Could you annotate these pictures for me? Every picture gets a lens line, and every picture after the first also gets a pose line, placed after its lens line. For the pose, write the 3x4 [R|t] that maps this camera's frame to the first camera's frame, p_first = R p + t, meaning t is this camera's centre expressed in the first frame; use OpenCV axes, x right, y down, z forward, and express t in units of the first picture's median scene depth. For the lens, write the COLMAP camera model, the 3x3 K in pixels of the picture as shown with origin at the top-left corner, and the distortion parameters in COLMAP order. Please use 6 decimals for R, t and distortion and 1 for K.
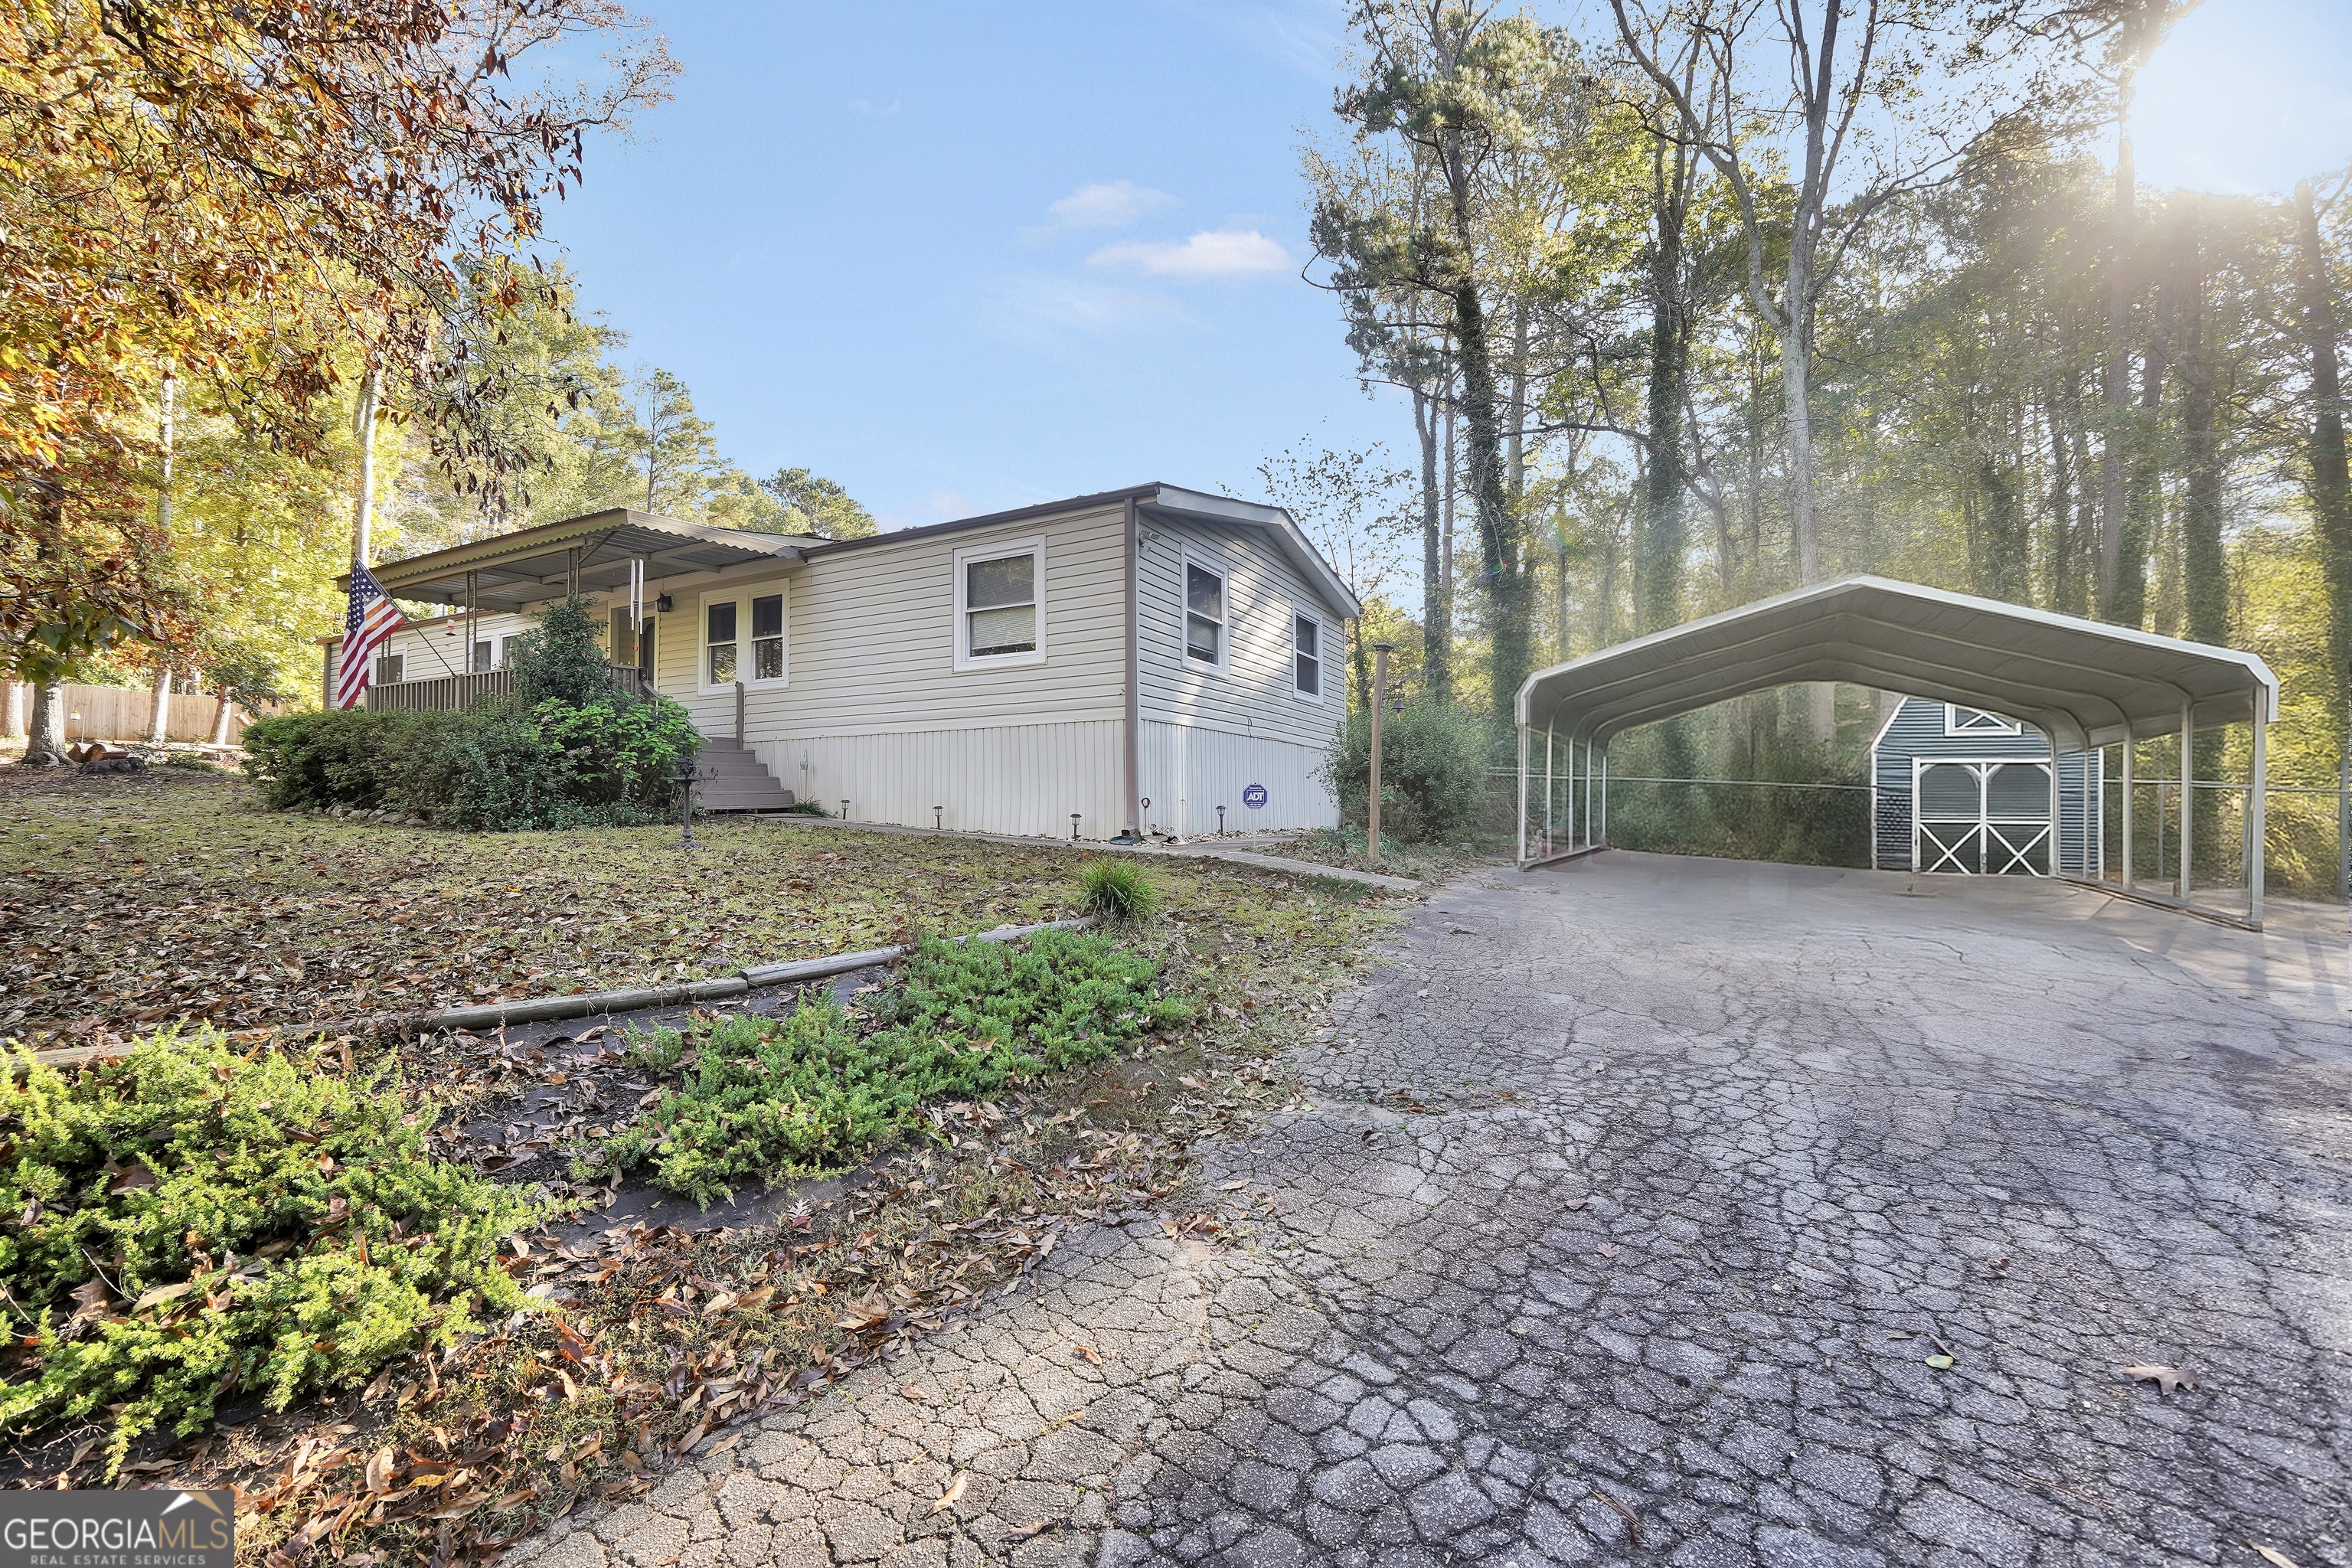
lens RADIAL K [[980.8, 0, 1174.0], [0, 980.8, 780.4], [0, 0, 1]] dist [-0.022224, 0.007671]
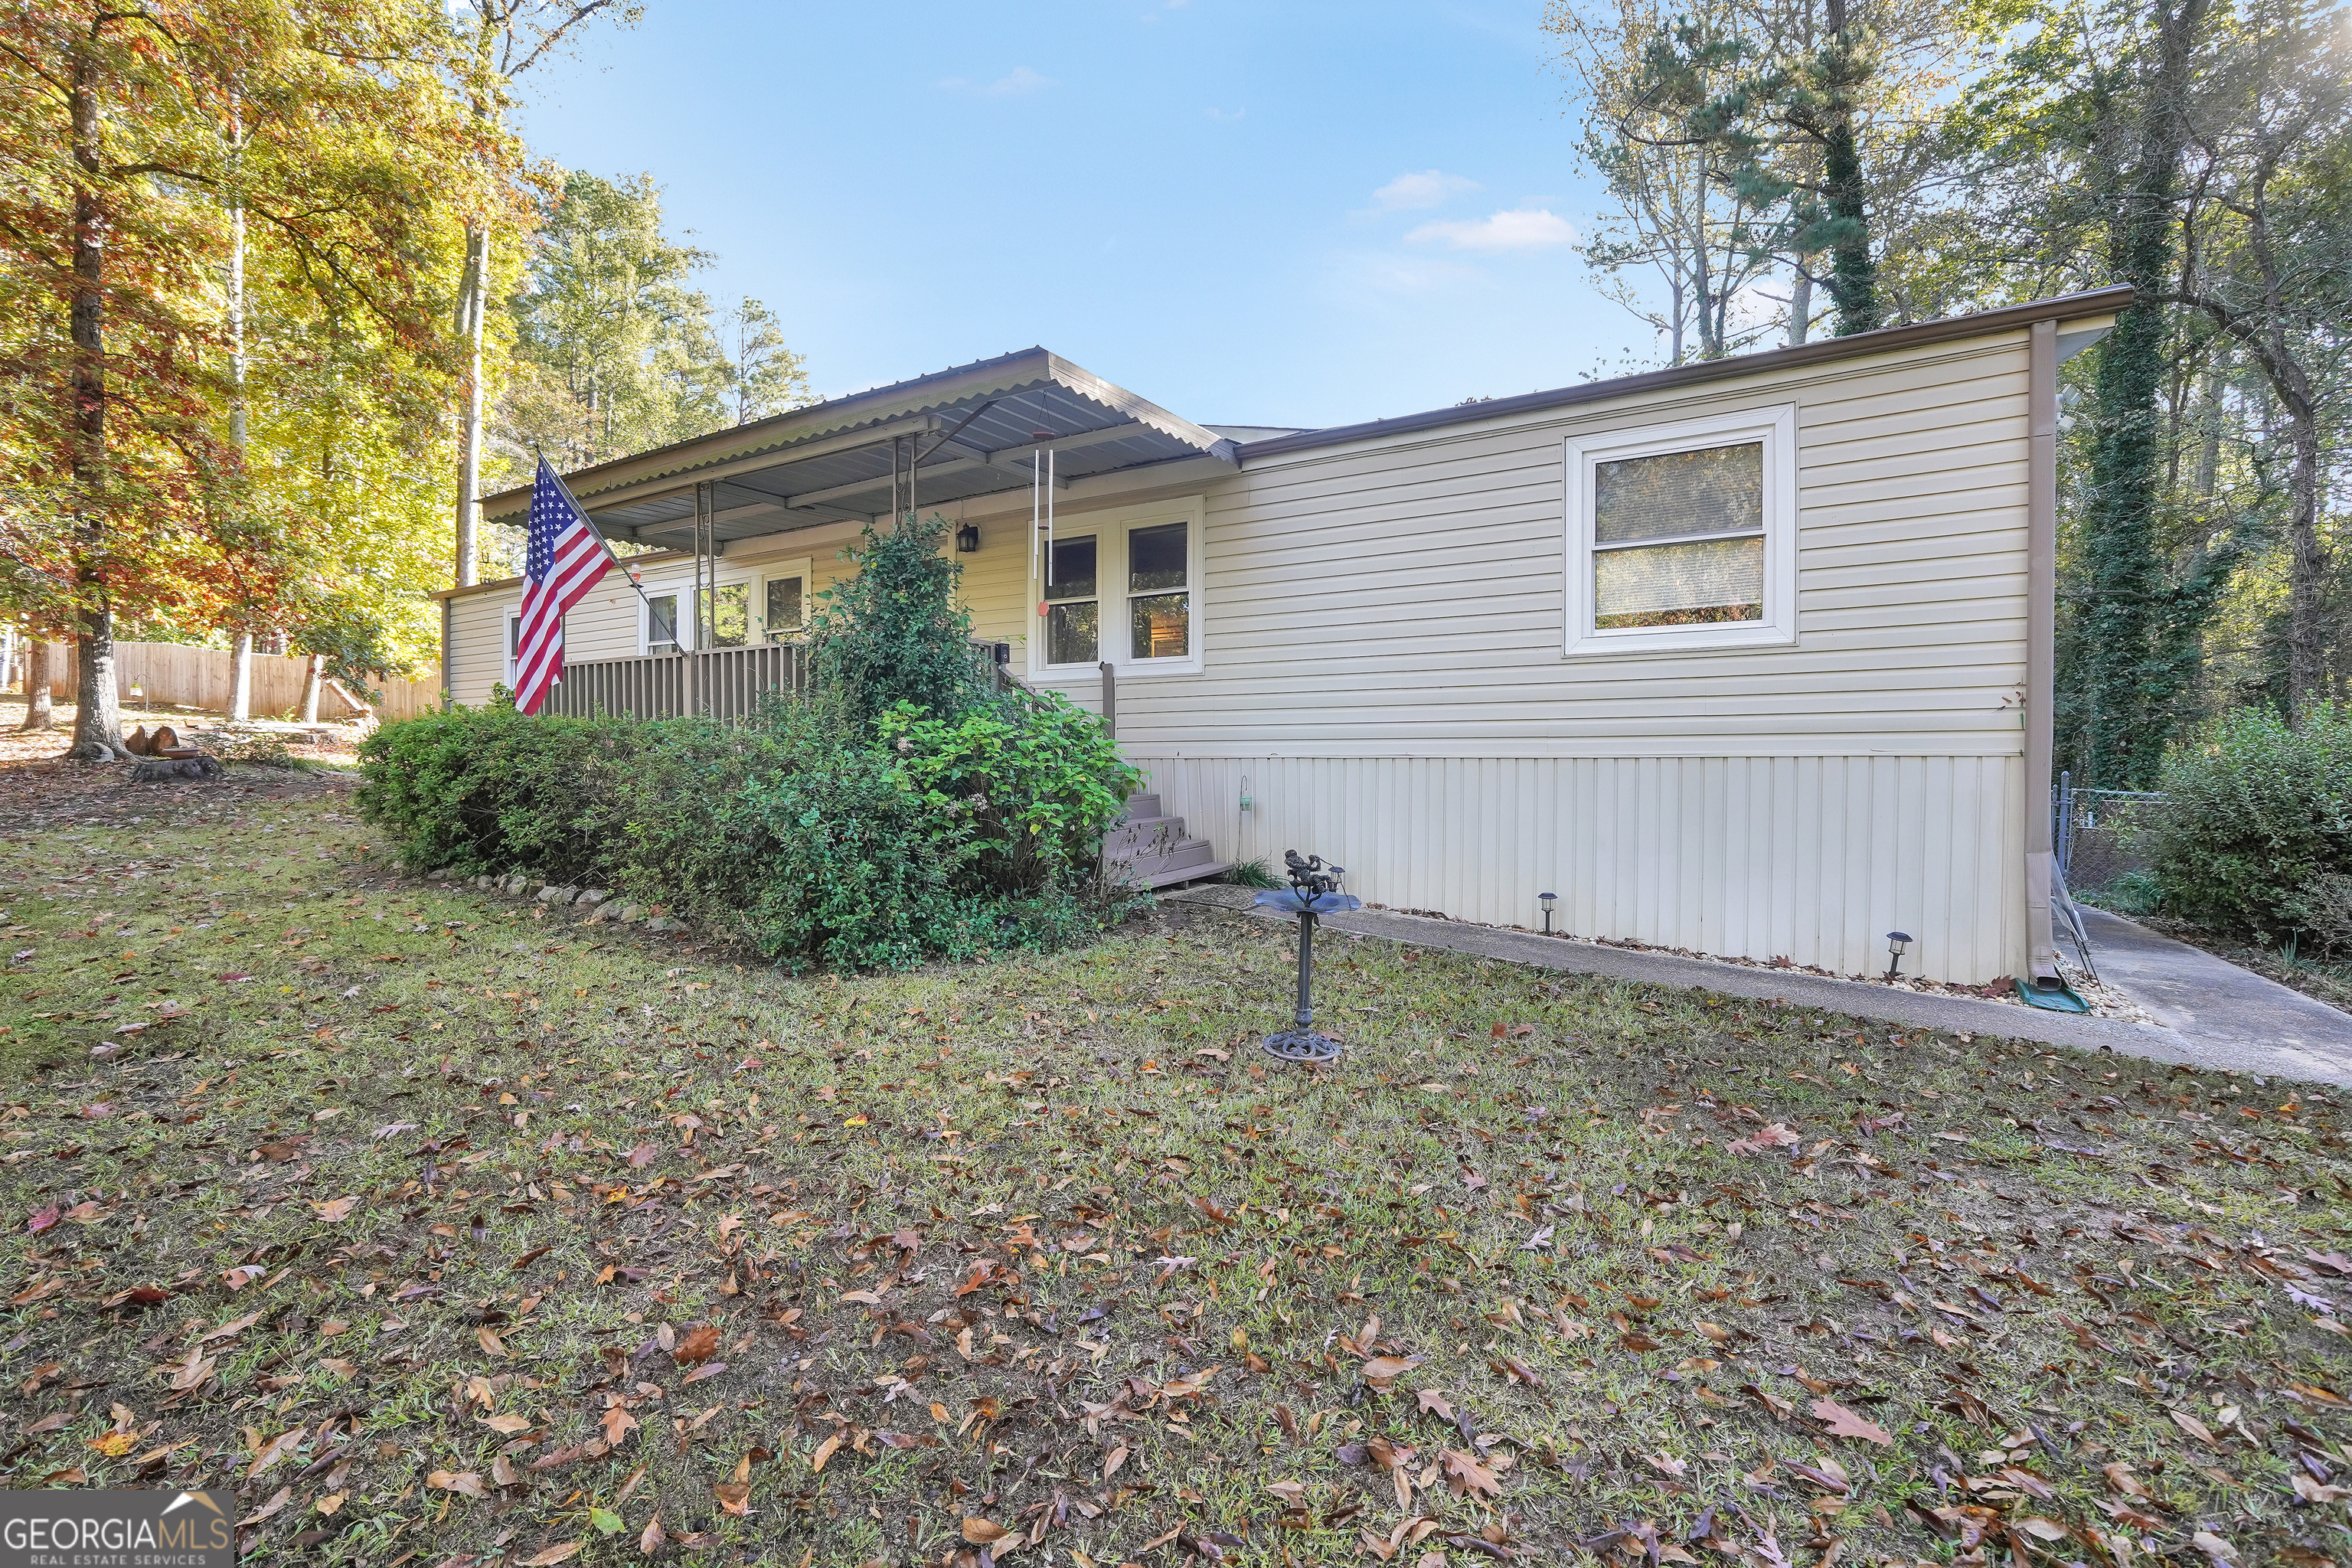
lens RADIAL K [[980.8, 0, 1173.1], [0, 980.8, 779.8], [0, 0, 1]] dist [-0.022224, 0.007671]
pose [[0.998788, 0.010223, -0.048146, -0.312023], [-0.007925, 0.998832, 0.047666, -0.046656], [0.048577, -0.047226, 0.997702, 0.306813]]
